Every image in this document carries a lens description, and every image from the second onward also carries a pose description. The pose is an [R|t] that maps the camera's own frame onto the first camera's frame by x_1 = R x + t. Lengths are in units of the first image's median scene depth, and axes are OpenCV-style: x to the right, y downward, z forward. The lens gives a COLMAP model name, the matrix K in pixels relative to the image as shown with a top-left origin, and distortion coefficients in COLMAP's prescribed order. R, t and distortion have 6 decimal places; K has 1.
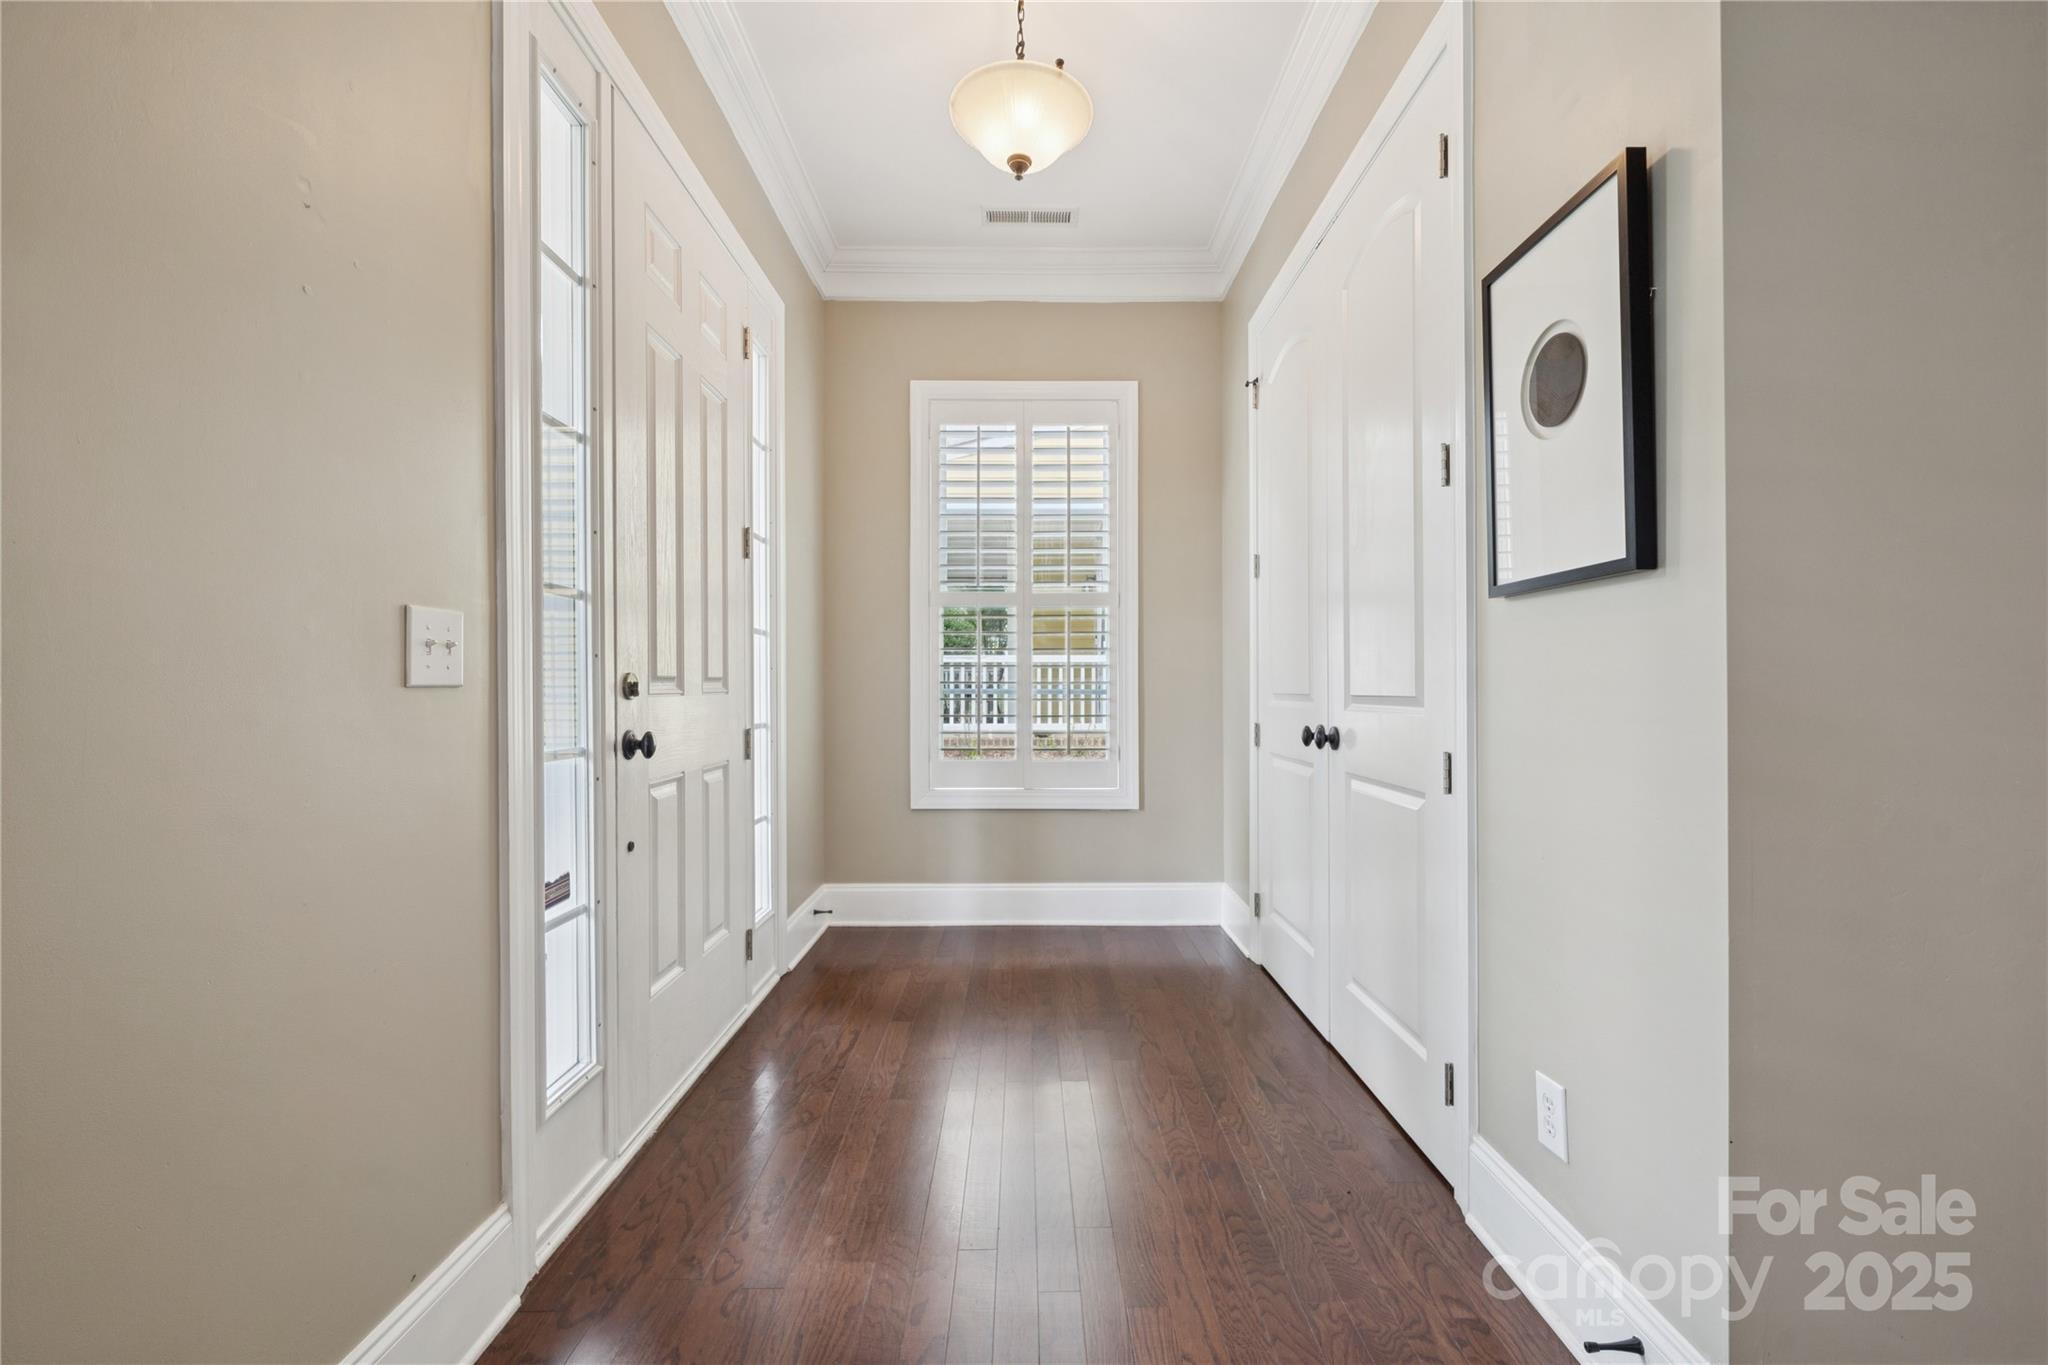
lens RADIAL K [[828.7, 0, 1025.9], [0, 828.7, 682.6], [0, 0, 1]] dist [-0.004054, -0.000078]
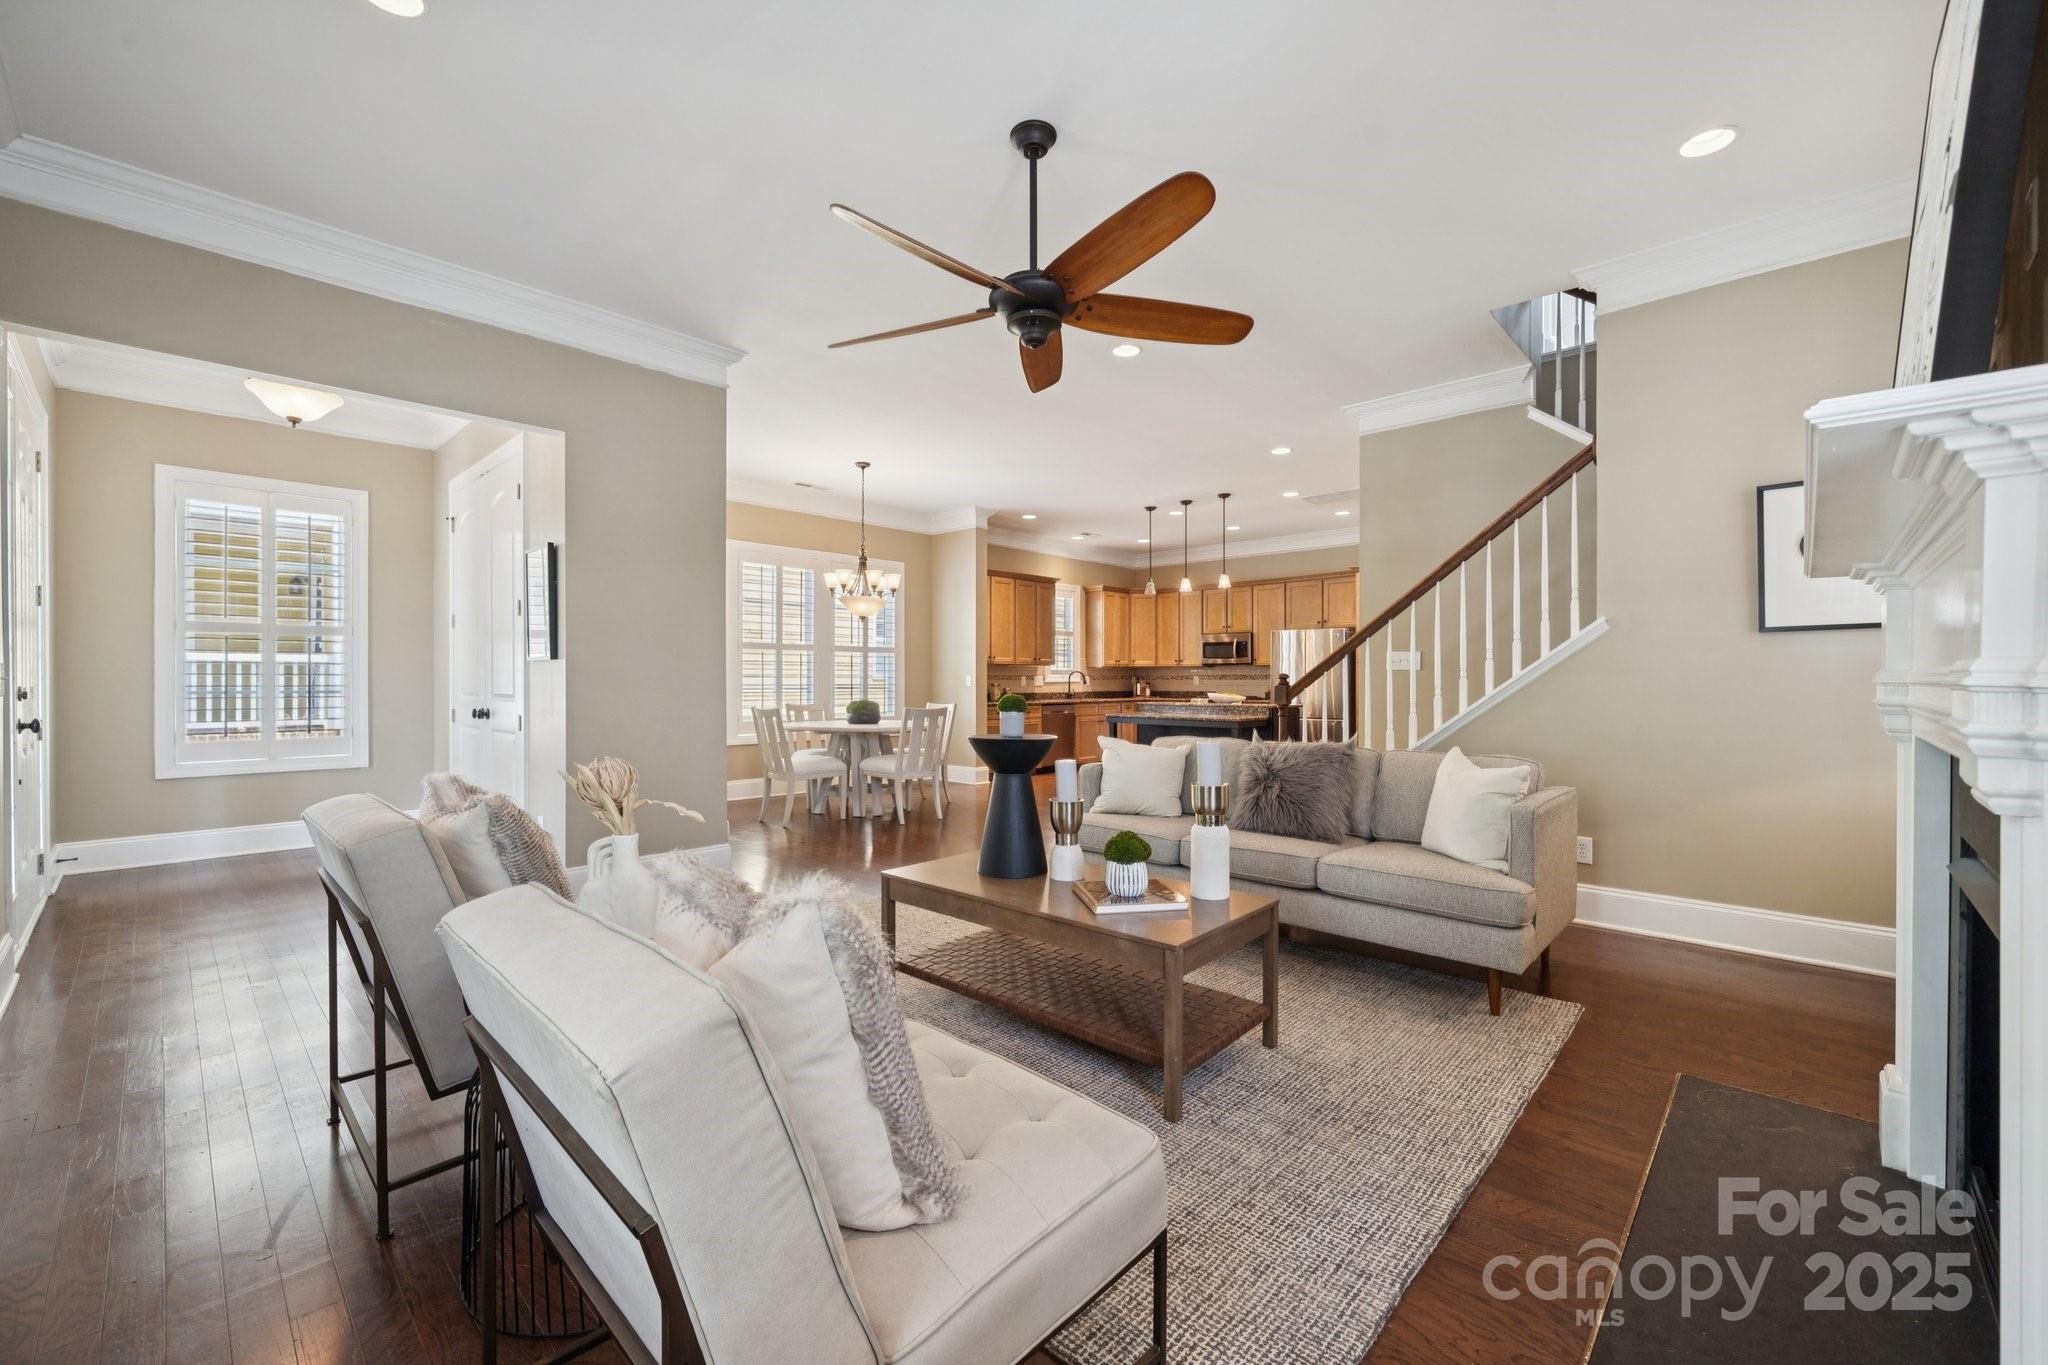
lens RADIAL K [[828.7, 0, 1033.9], [0, 828.7, 677.8], [0, 0, 1]] dist [-0.004054, -0.000078]
pose [[0.680651, 0.002081, 0.732605, -0.154190], [-0.004716, 0.999988, 0.001542, -0.023289], [-0.732593, -0.004504, 0.680652, -1.002927]]
